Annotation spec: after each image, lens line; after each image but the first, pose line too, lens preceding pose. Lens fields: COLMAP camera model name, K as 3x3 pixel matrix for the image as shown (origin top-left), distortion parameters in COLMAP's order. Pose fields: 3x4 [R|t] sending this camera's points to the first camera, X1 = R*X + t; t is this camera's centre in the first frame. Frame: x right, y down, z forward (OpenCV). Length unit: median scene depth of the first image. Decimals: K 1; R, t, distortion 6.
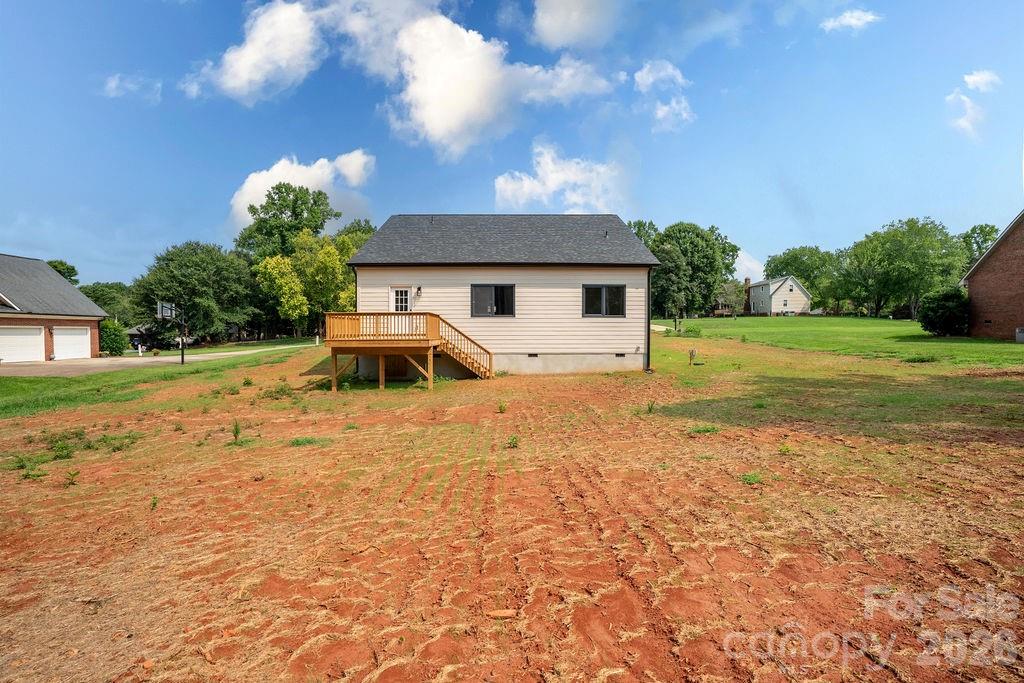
lens RADIAL K [[470.6, 0, 511.4], [0, 470.6, 334.0], [0, 0, 1]] dist [-0.025028, 0.000406]
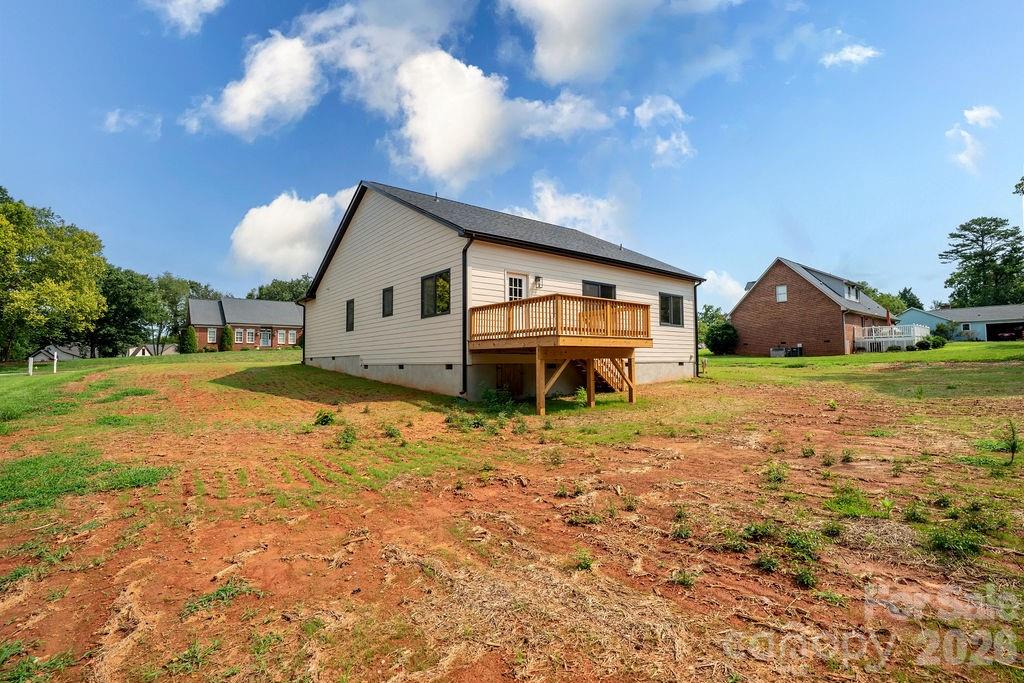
lens RADIAL K [[470.6, 0, 508.2], [0, 470.6, 339.4], [0, 0, 1]] dist [-0.025028, 0.000406]
pose [[0.776012, 0.025541, 0.630201, -0.711609], [0.011949, 0.998405, -0.055177, 0.044197], [-0.630605, 0.050349, 0.774469, 0.441936]]
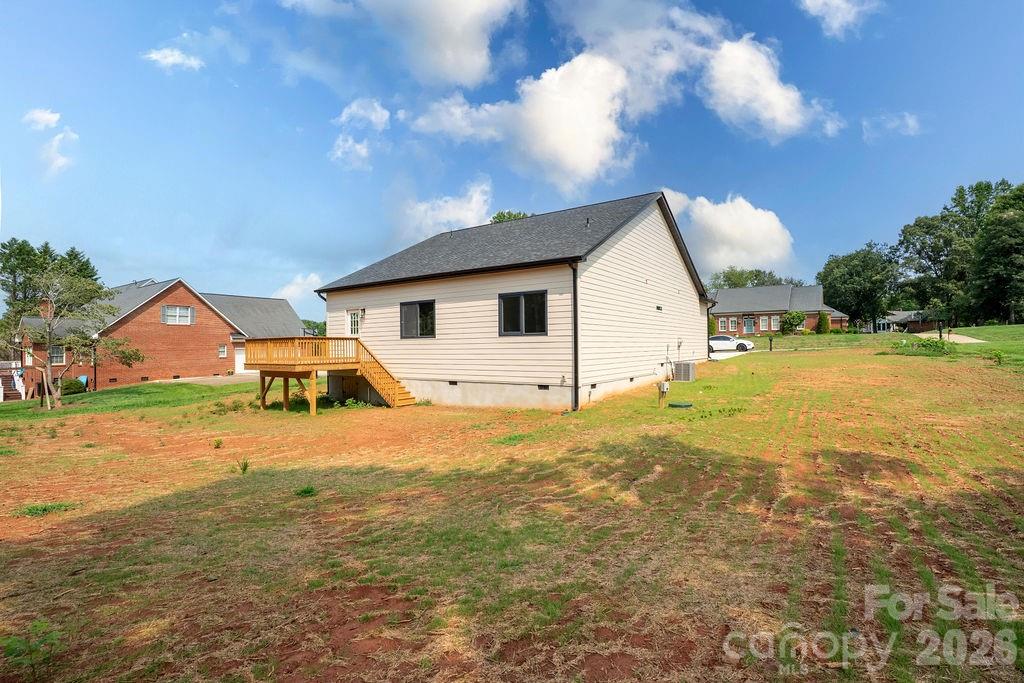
lens RADIAL K [[470.6, 0, 512.5], [0, 470.6, 347.5], [0, 0, 1]] dist [-0.025028, 0.000406]
pose [[0.824372, -0.008834, -0.565979, 0.606353], [0.008032, 0.999960, -0.003910, -0.013810], [0.565991, -0.001322, 0.824410, 0.372874]]
